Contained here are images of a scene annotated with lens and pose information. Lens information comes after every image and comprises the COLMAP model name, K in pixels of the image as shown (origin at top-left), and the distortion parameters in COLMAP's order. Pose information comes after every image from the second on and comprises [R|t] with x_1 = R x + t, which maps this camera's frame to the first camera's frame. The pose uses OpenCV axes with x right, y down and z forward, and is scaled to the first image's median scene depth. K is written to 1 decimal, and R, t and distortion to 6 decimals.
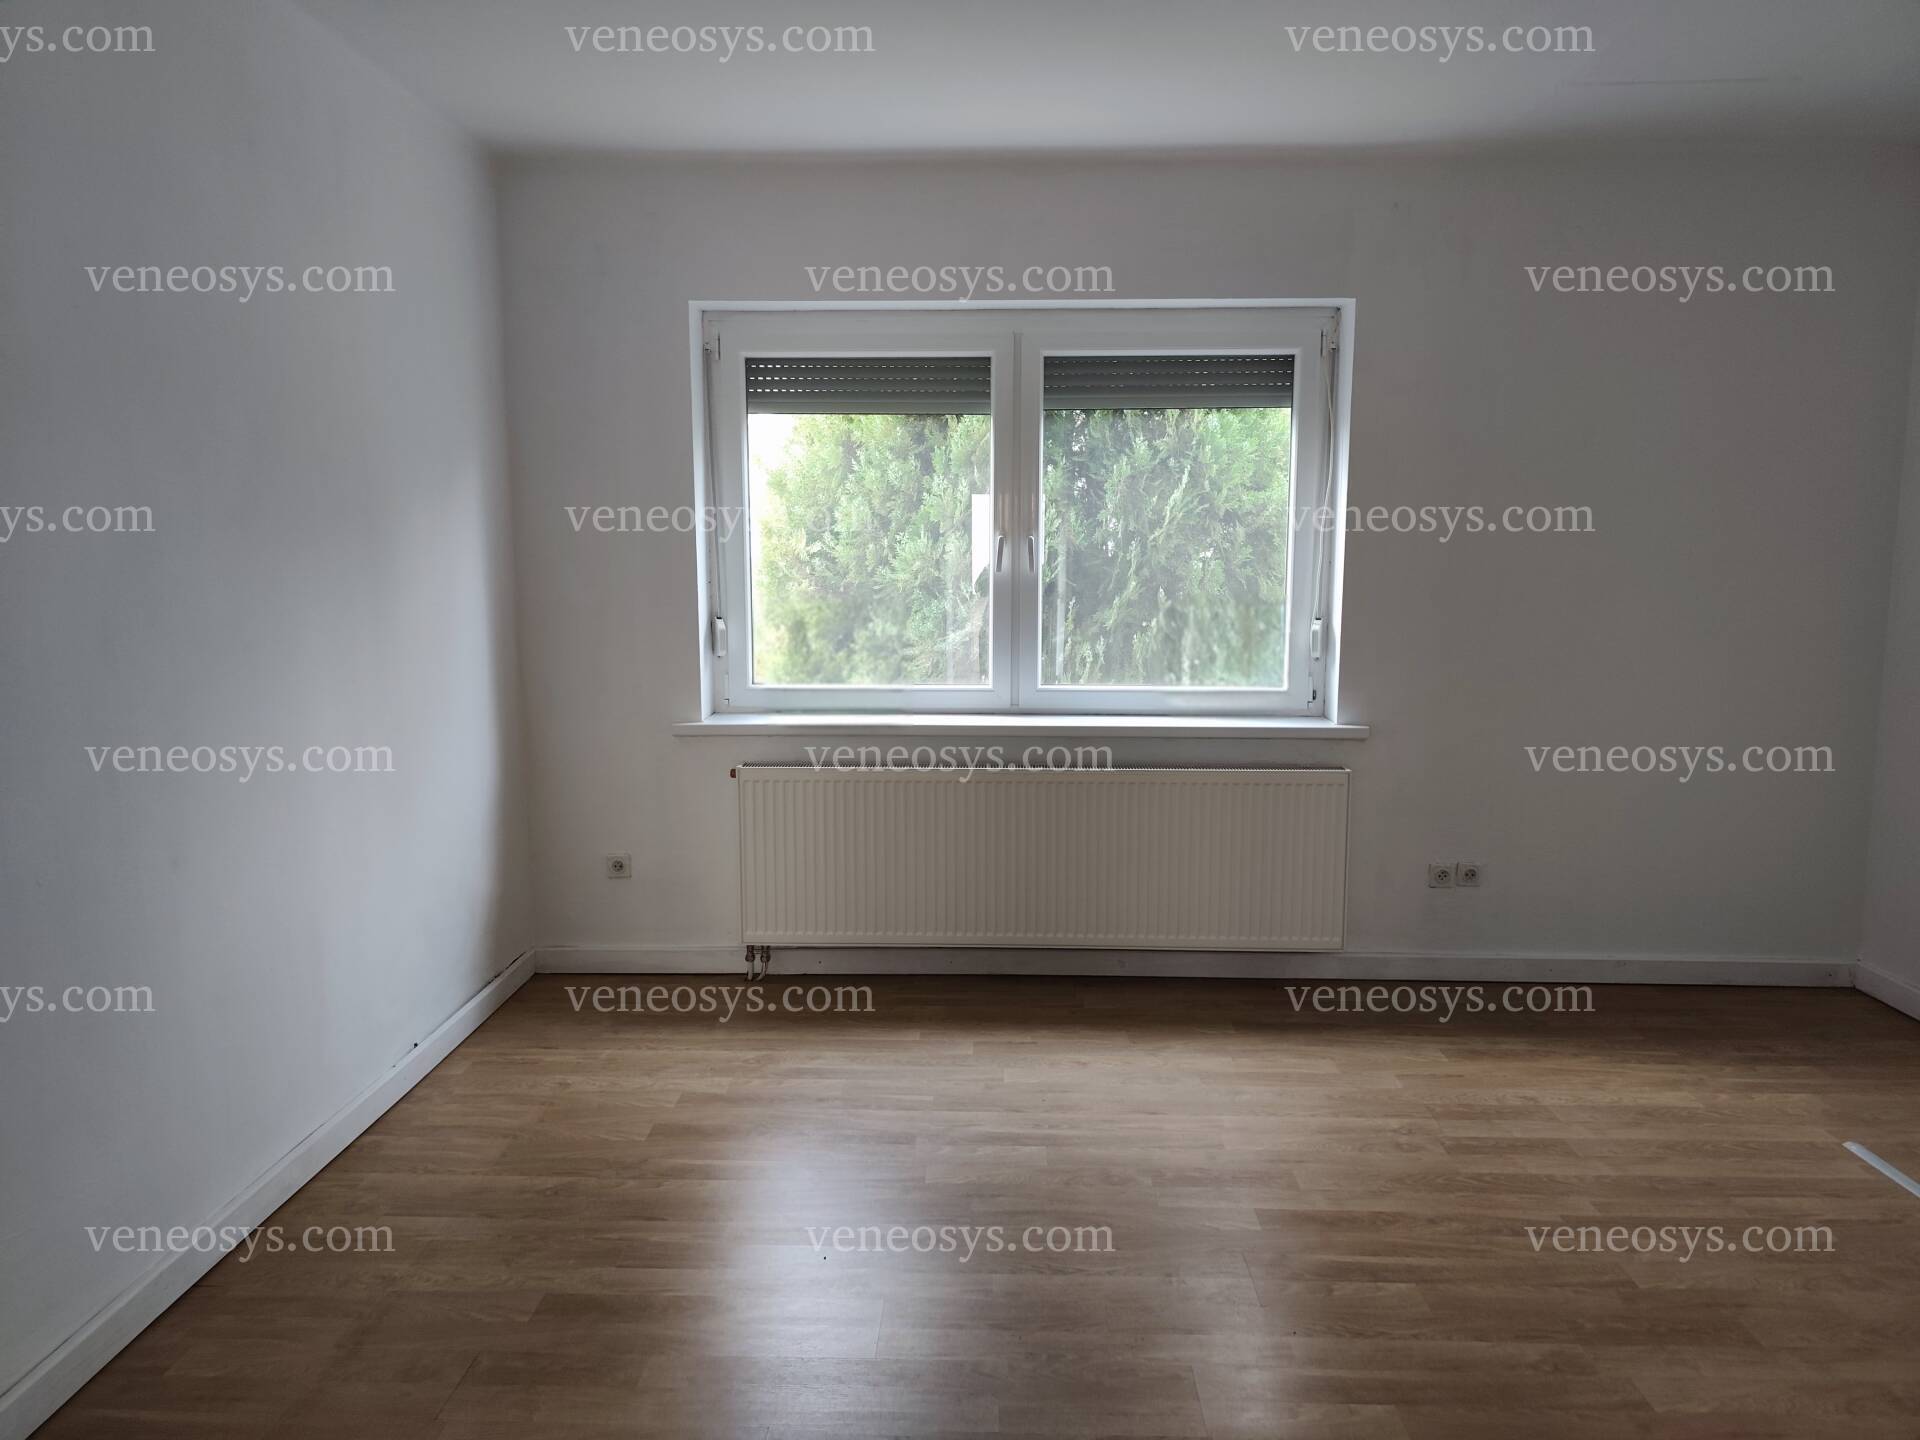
lens RADIAL K [[1316.9, 0, 960.0], [0, 1316.9, 720.0], [0, 0, 1]] dist [0.025685, -0.038381]
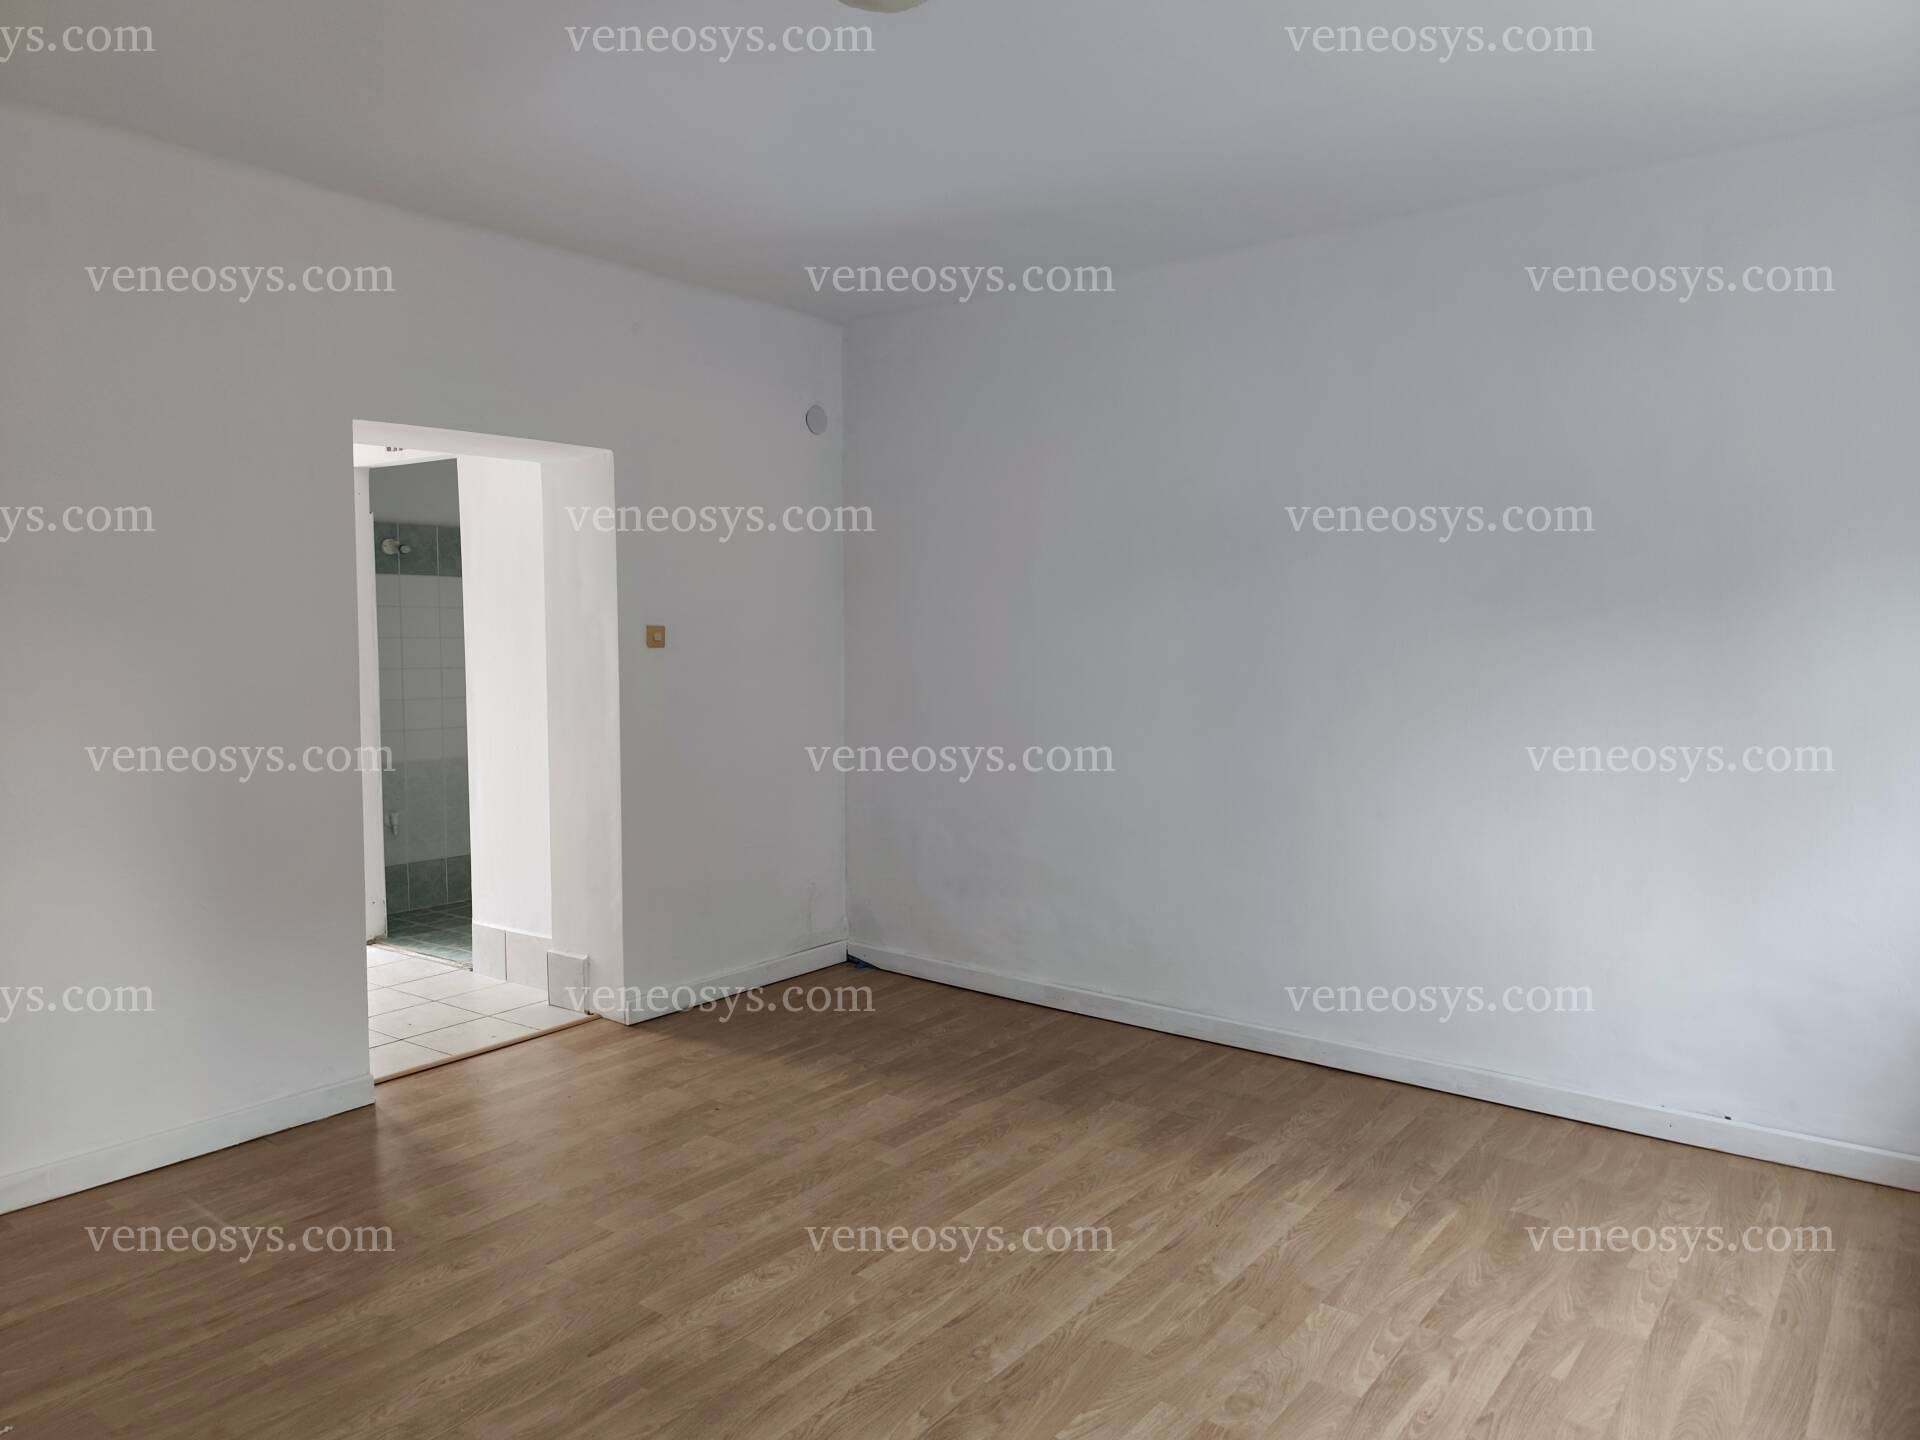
lens RADIAL K [[1316.9, 0, 960.0], [0, 1316.9, 720.0], [0, 0, 1]] dist [0.025685, -0.038381]
pose [[-0.585185, 0.054310, -0.809079, 0.768822], [-0.107689, 0.983712, 0.143920, -0.139142], [0.803717, 0.171348, -0.569805, 1.143393]]
